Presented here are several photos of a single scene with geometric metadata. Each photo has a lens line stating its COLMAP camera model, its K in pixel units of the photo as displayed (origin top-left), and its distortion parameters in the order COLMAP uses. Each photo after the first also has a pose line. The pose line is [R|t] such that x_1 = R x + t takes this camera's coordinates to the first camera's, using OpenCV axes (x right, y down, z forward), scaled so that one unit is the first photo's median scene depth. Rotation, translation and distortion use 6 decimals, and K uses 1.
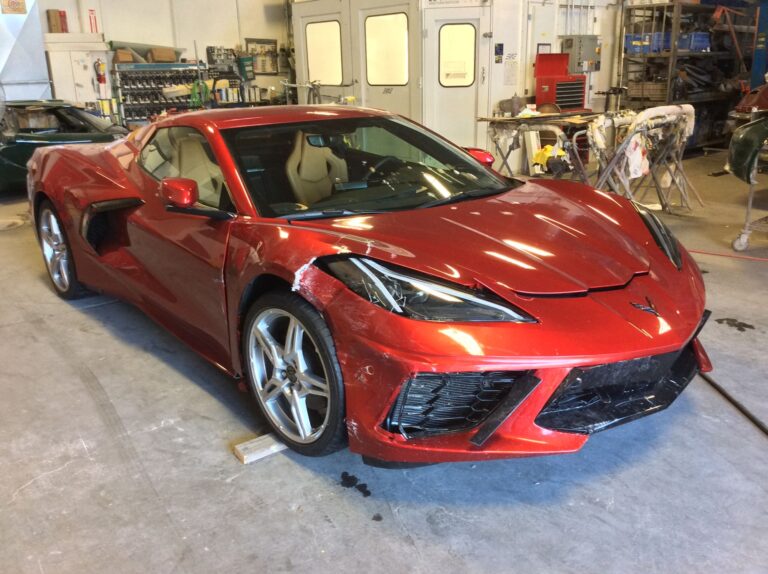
lens RADIAL K [[695.9, 0, 384.0], [0, 695.9, 287.0], [0, 0, 1]] dist [0.105201, -0.200132]
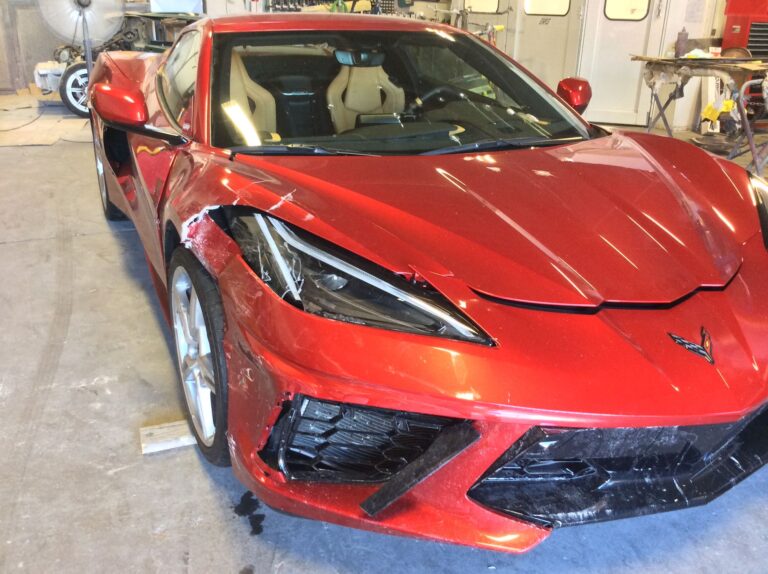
lens RADIAL K [[695.9, 0, 384.0], [0, 695.9, 287.0], [0, 0, 1]] dist [0.105201, -0.200132]
pose [[0.963002, 0.139426, -0.230624, 0.241200], [-0.120527, 0.988234, 0.094168, -0.047347], [0.241040, -0.062888, 0.968476, 0.324685]]
